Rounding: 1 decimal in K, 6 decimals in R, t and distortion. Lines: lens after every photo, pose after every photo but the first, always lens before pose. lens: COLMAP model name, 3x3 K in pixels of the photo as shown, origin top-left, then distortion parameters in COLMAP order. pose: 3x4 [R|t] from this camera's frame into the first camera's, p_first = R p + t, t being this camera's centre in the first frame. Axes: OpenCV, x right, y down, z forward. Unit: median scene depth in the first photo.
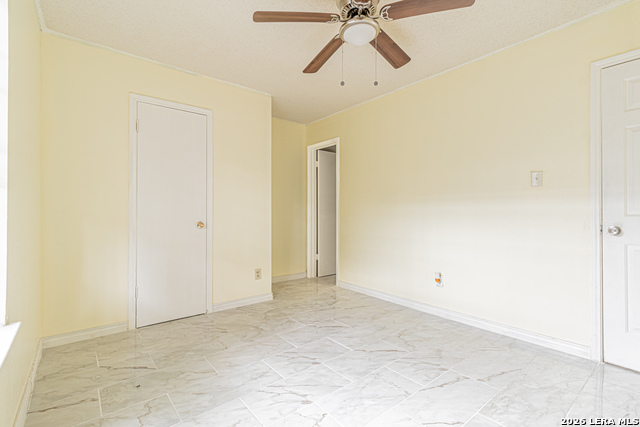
lens RADIAL K [[298.9, 0, 322.1], [0, 298.9, 208.8], [0, 0, 1]] dist [0.000897, 0.000400]
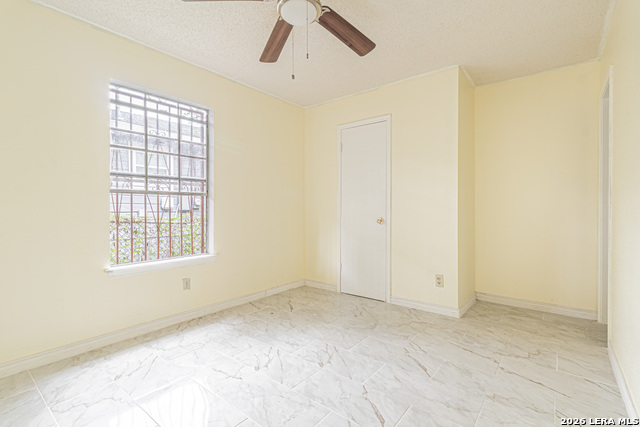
lens RADIAL K [[298.9, 0, 322.1], [0, 298.9, 208.8], [0, 0, 1]] dist [0.000897, 0.000400]
pose [[0.208987, -0.000052, -0.977918, 0.751901], [0.010833, 0.999939, 0.002262, 0.003728], [0.977858, -0.011067, 0.208975, 0.645548]]
